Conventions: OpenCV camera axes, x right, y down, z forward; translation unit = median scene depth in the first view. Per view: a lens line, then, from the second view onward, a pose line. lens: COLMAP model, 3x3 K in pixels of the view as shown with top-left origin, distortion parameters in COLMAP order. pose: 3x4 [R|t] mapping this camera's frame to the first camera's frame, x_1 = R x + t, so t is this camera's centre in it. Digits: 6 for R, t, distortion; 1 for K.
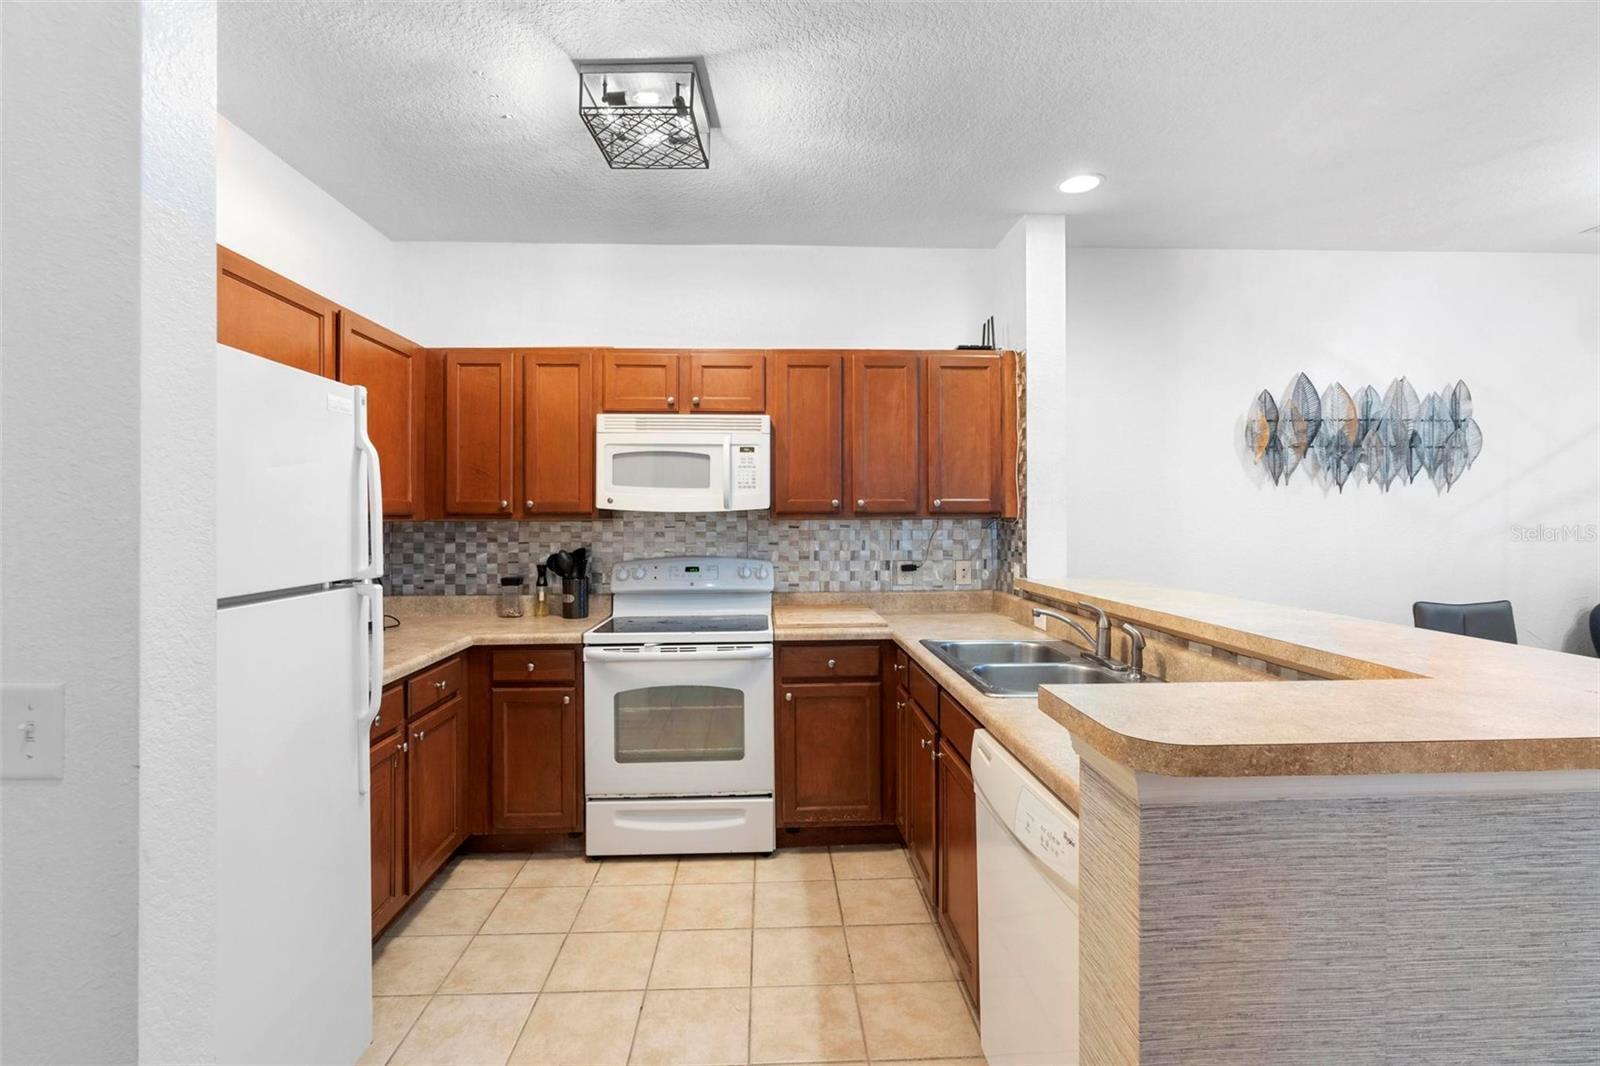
lens RADIAL K [[727.9, 0, 793.8], [0, 727.9, 510.8], [0, 0, 1]] dist [-0.008940, 0.000825]
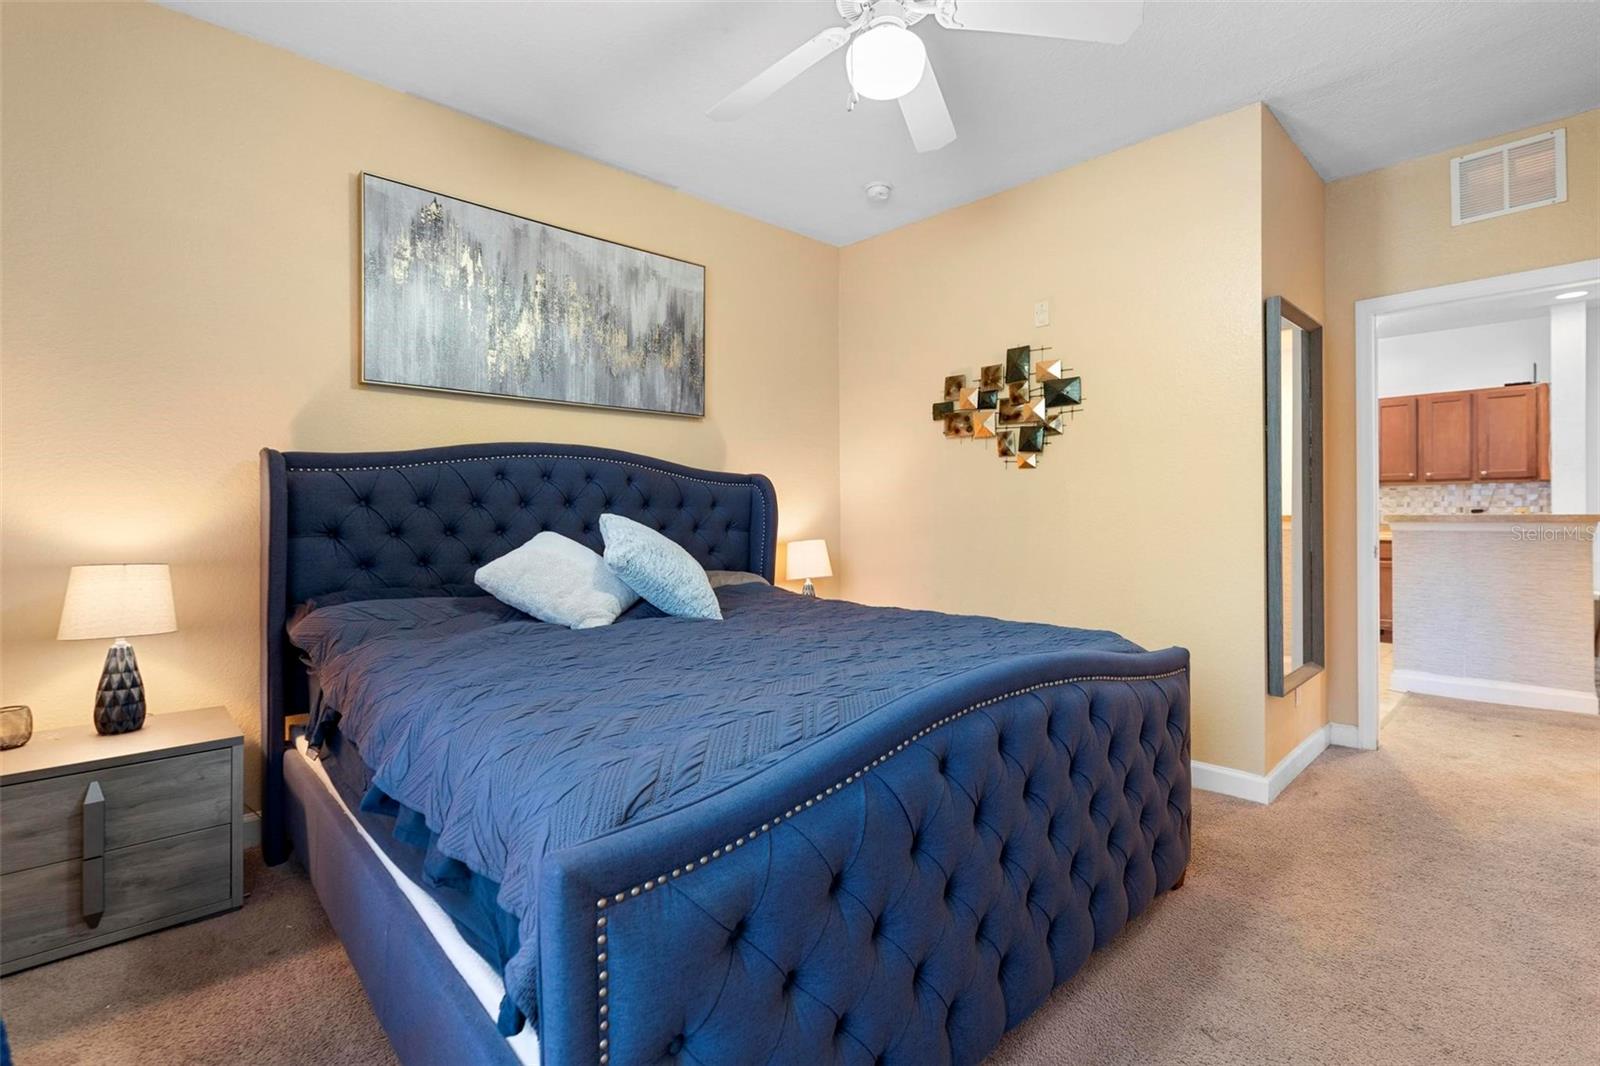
lens RADIAL K [[707.5, 0, 801.6], [0, 707.5, 512.1], [0, 0, 1]] dist [-0.001688, 0.000030]
pose [[0.643160, -0.001635, -0.765730, 0.453514], [0.006682, 0.999972, 0.003478, 0.070389], [0.765703, -0.007353, 0.643152, -1.465599]]
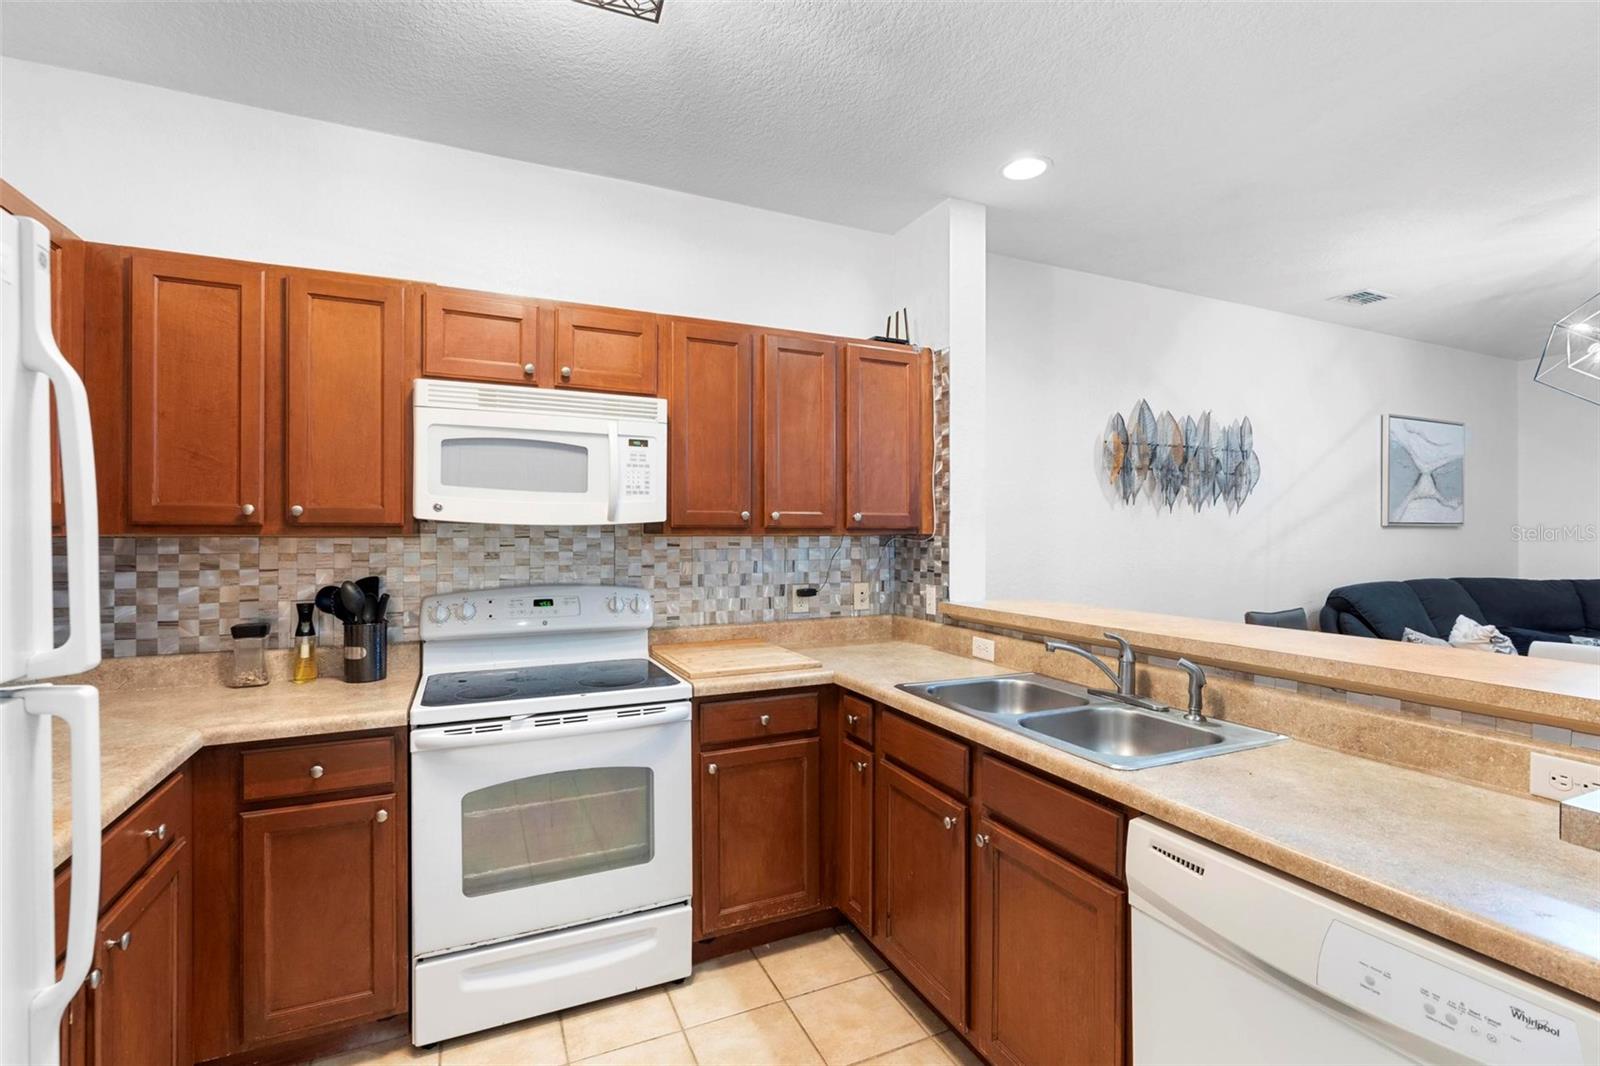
lens RADIAL K [[716.8, 0, 796.6], [0, 716.8, 532.5], [0, 0, 1]] dist [-0.010258, 0.001498]
pose [[0.926342, 0.004794, 0.376653, -0.186257], [-0.008010, 0.999944, 0.006972, 0.002110], [-0.376598, -0.009476, 0.926328, 0.245441]]
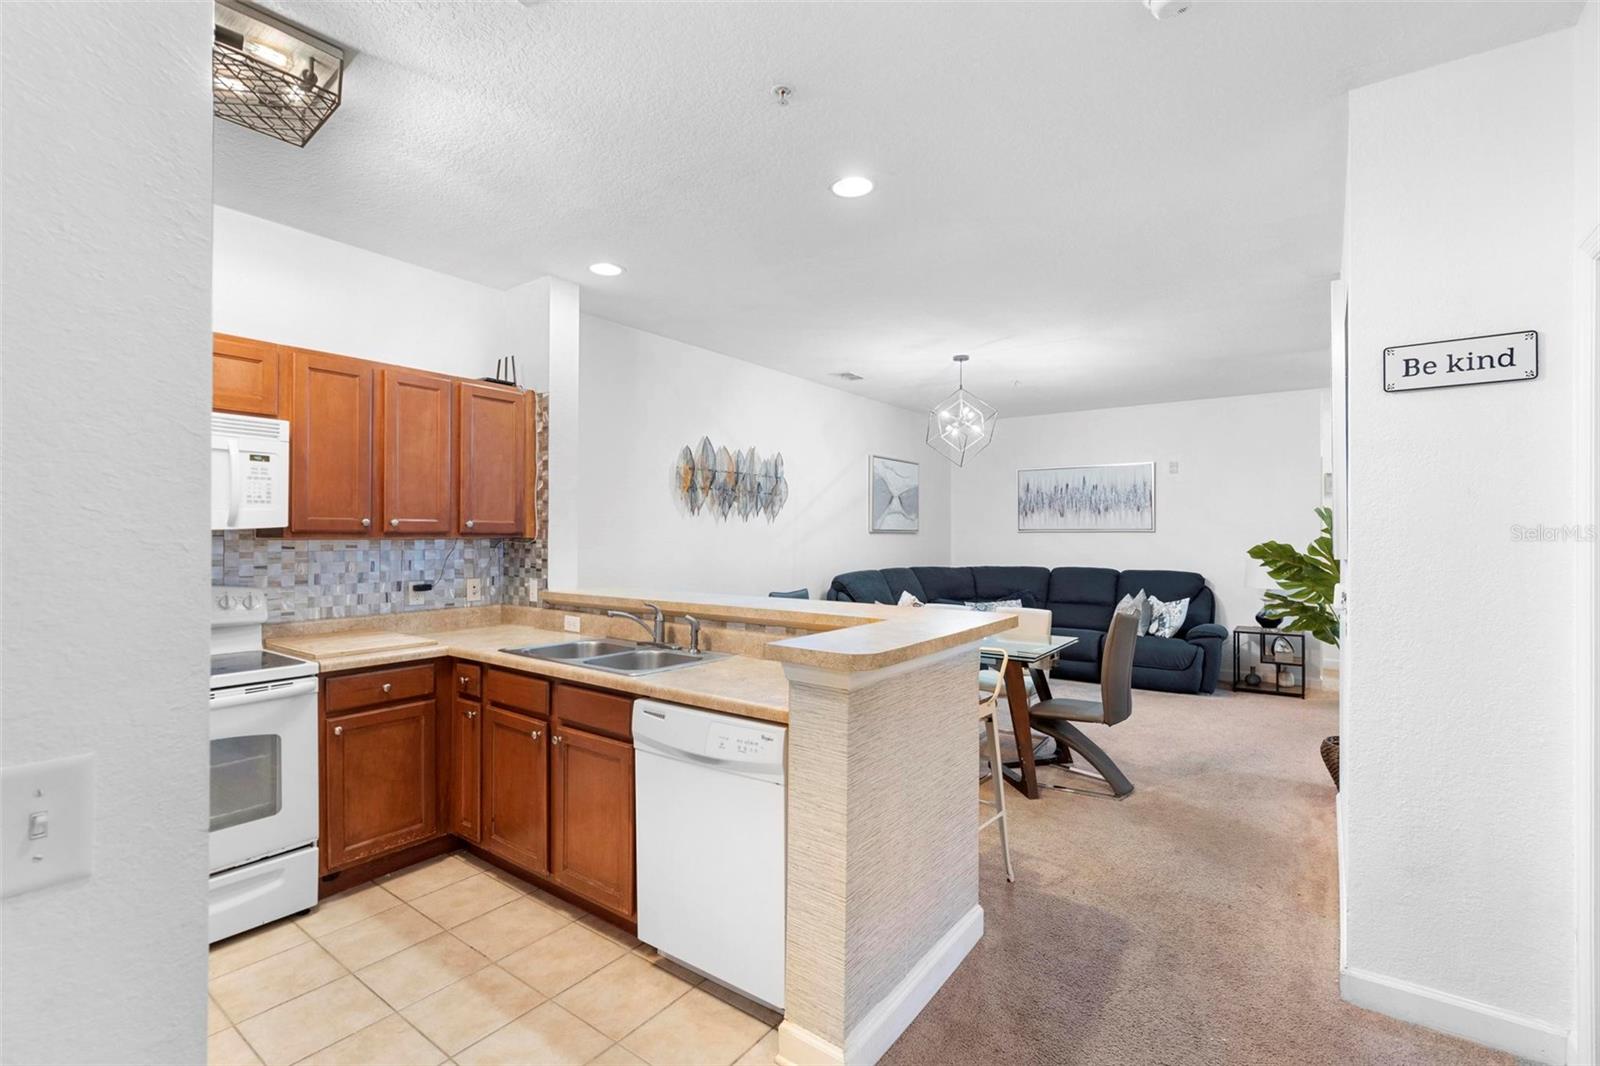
lens RADIAL K [[716.8, 0, 796.6], [0, 716.8, 532.5], [0, 0, 1]] dist [-0.010258, 0.001498]
pose [[0.627285, 0.009326, 0.778734, -0.312811], [-0.012002, 0.999925, -0.002306, -0.001750], [-0.778697, -0.007900, 0.627351, -0.020584]]
